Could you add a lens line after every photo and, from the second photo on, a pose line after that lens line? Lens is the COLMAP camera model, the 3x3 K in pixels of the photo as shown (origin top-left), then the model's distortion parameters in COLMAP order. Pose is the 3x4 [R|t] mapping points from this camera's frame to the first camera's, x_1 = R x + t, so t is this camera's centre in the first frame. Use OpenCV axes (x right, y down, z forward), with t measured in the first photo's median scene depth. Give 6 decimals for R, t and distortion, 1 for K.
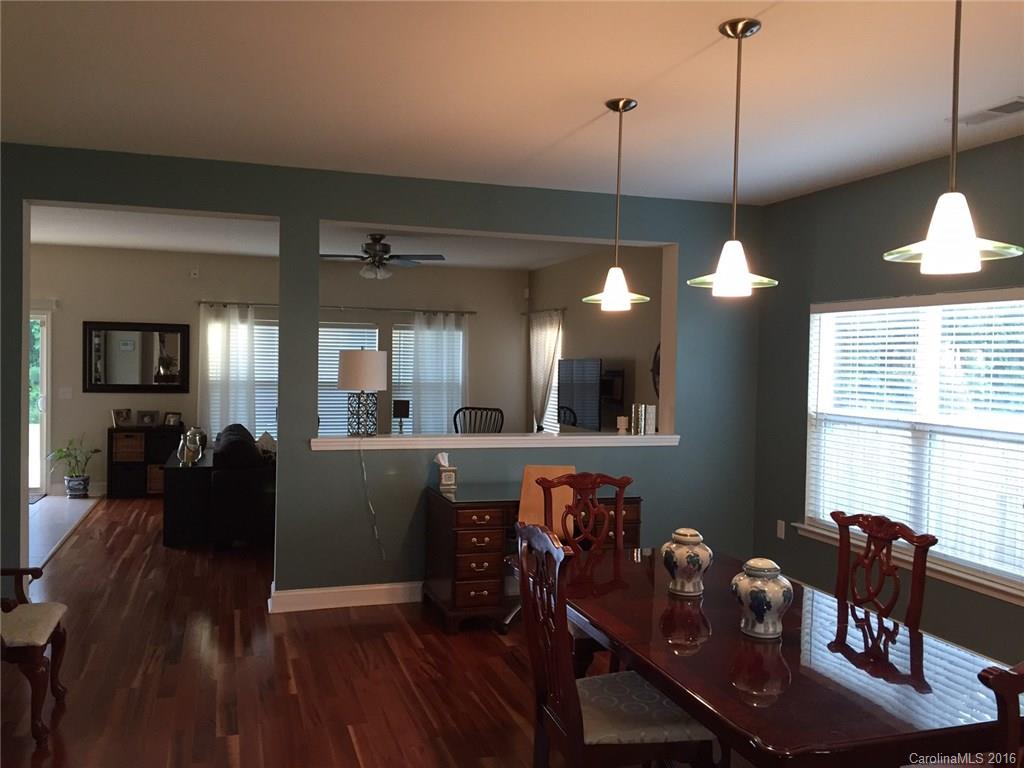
lens RADIAL K [[870.0, 0, 509.3], [0, 870.0, 385.2], [0, 0, 1]] dist [0.067365, -0.075802]
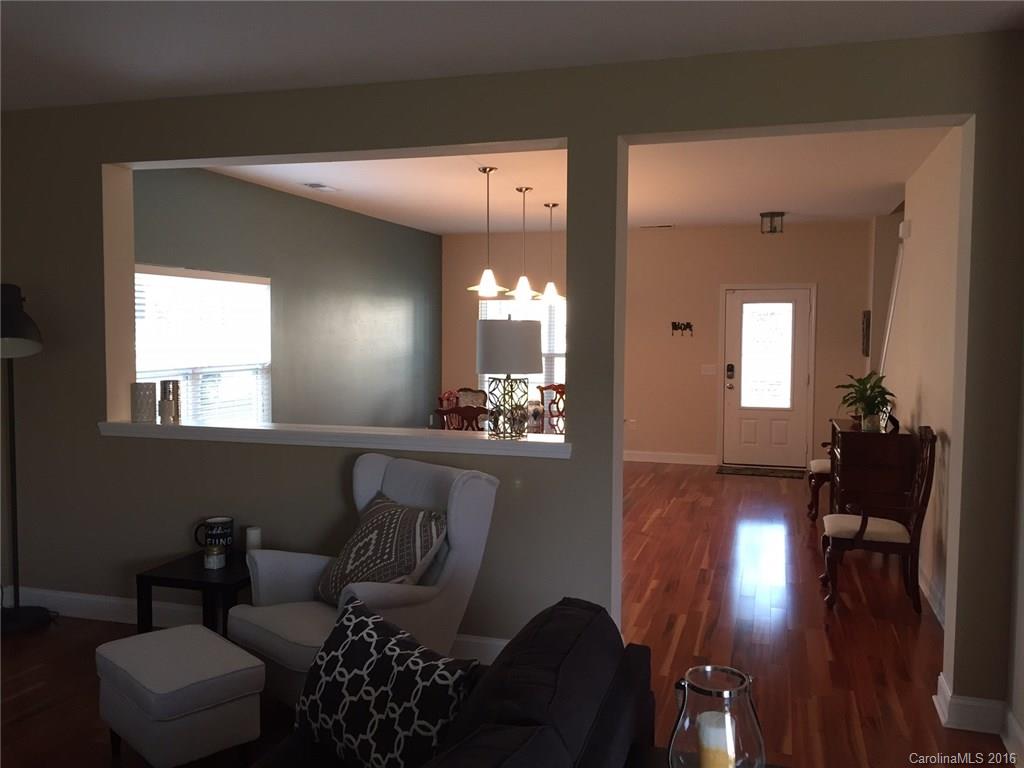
lens RADIAL K [[870.0, 0, 512.5], [0, 870.0, 383.1], [0, 0, 1]] dist [0.067365, -0.075802]
pose [[-0.820429, -0.057023, 0.568898, -0.679319], [-0.008258, 0.996092, 0.087934, -0.057178], [-0.571689, 0.067446, -0.817694, 1.842311]]
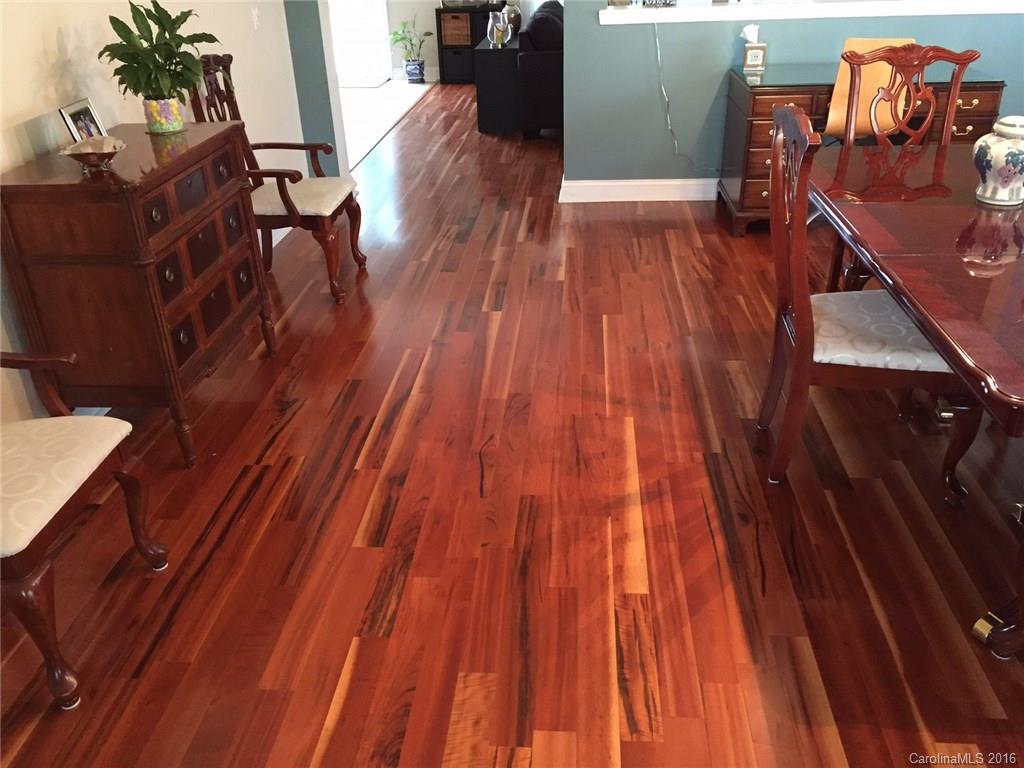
lens RADIAL K [[870.0, 0, 511.2], [0, 870.0, 383.3], [0, 0, 1]] dist [0.067365, -0.075802]
pose [[0.924040, 0.132428, -0.358627, 0.067197], [0.036375, 0.903373, 0.427310, 0.020685], [0.380562, -0.407897, 0.829936, 0.074600]]
